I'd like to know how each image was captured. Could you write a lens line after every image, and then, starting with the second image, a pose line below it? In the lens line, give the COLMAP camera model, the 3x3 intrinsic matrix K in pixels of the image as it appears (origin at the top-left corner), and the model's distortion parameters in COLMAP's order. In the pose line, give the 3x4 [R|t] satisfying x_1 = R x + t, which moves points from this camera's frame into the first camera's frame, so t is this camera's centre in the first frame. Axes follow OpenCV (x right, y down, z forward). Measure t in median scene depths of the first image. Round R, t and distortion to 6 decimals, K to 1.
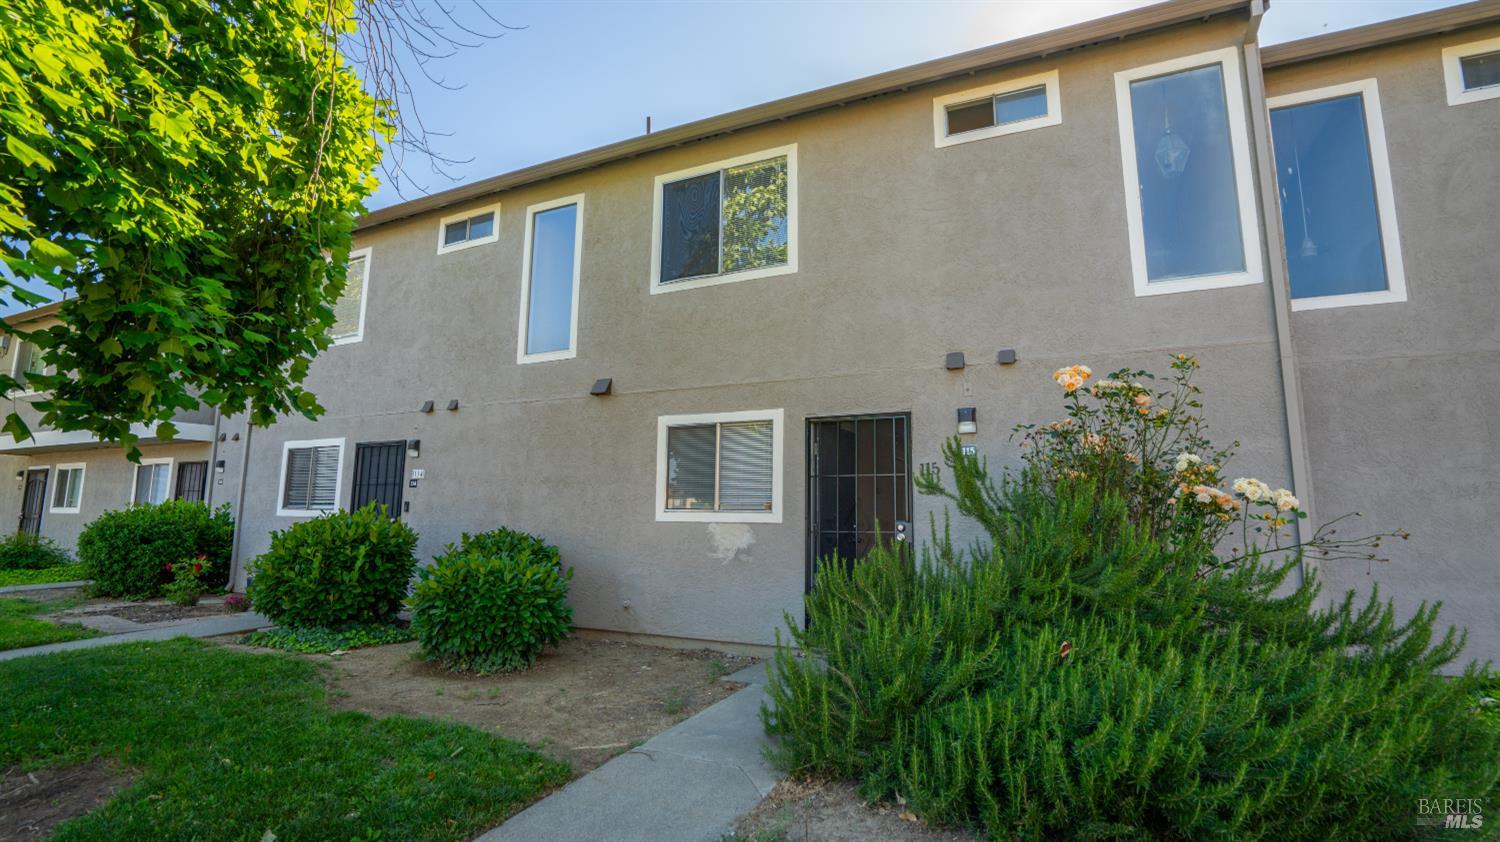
lens RADIAL K [[692.5, 0, 750.0], [0, 692.5, 421.0], [0, 0, 1]] dist [-0.053627, 0.000514]
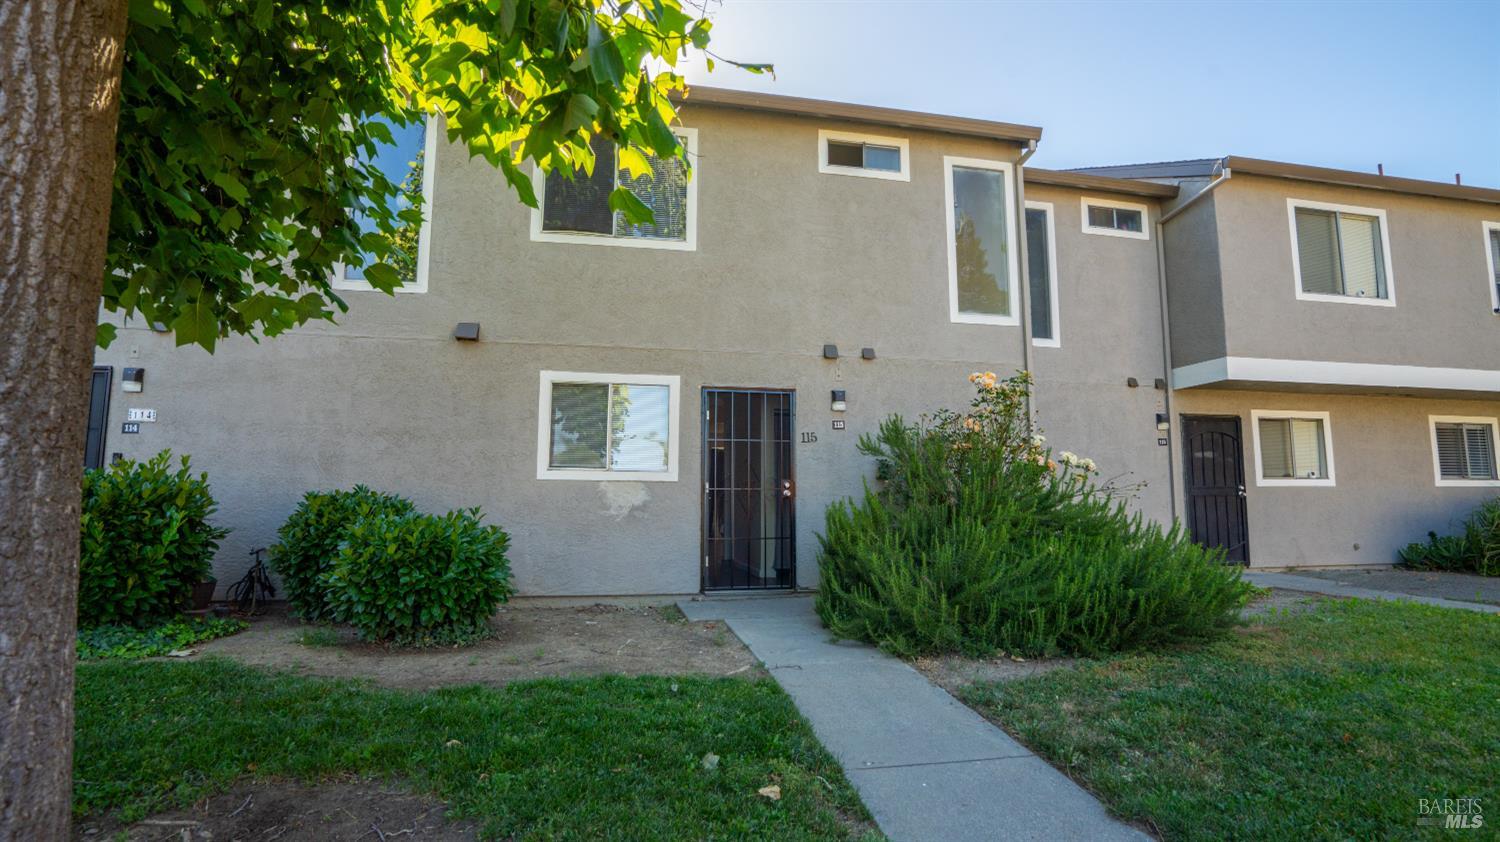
lens RADIAL K [[692.5, 0, 750.0], [0, 692.5, 421.0], [0, 0, 1]] dist [-0.053627, 0.000514]
pose [[0.809965, 0.055707, 0.583826, -0.508552], [-0.080327, 0.996635, 0.016344, 0.027032], [-0.580951, -0.060135, 0.811714, 0.061551]]
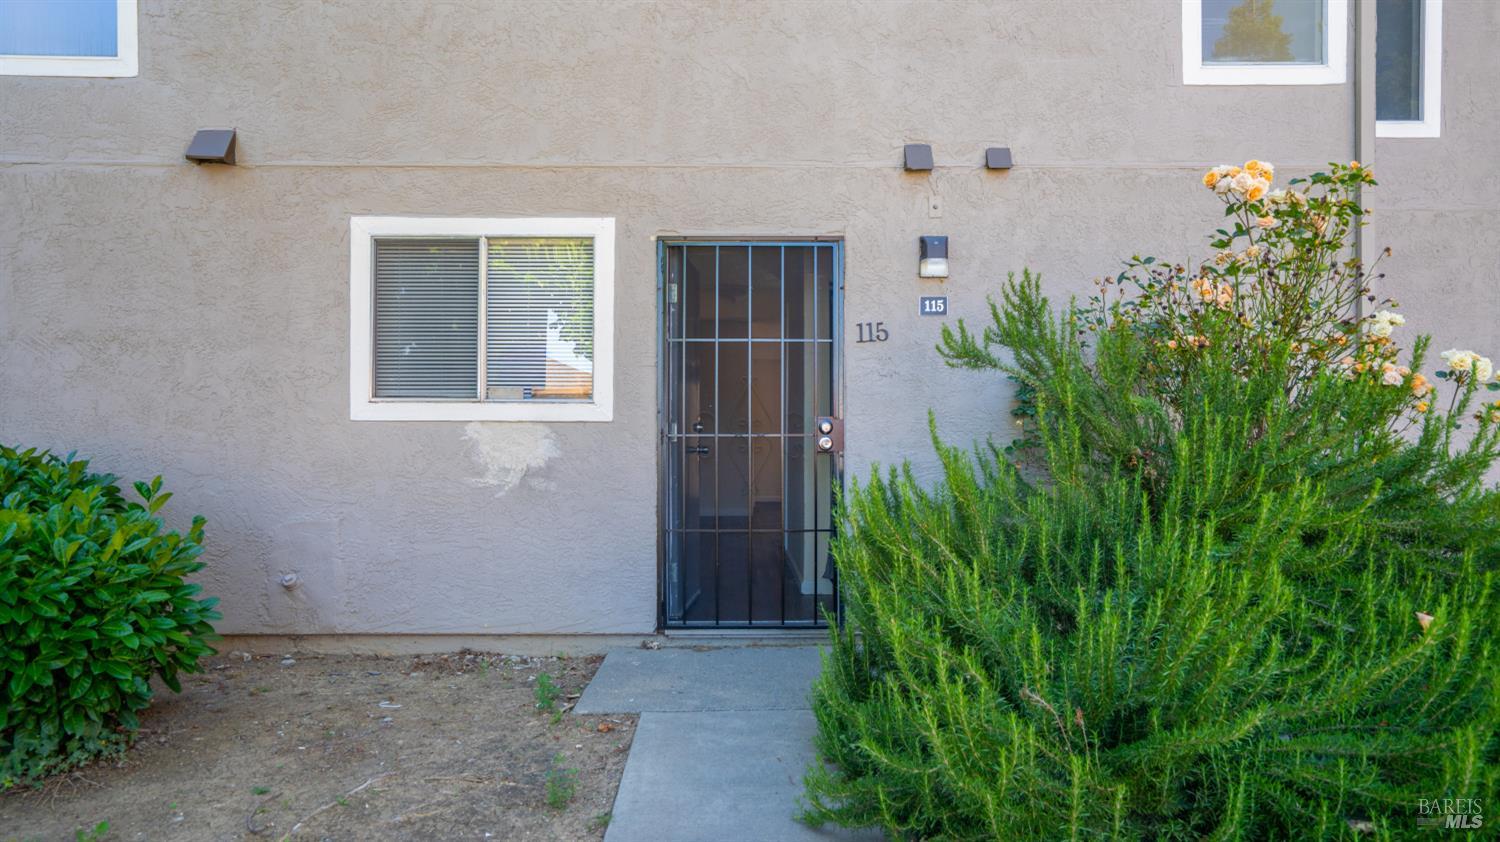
lens RADIAL K [[959.0, 0, 742.0], [0, 959.0, 415.2], [0, 0, 1]] dist [-0.025671, 0.047253]
pose [[0.902466, -0.004379, 0.430739, -0.199525], [-0.053644, 0.991022, 0.122468, 0.041432], [-0.427408, -0.133630, 0.894128, 0.257906]]
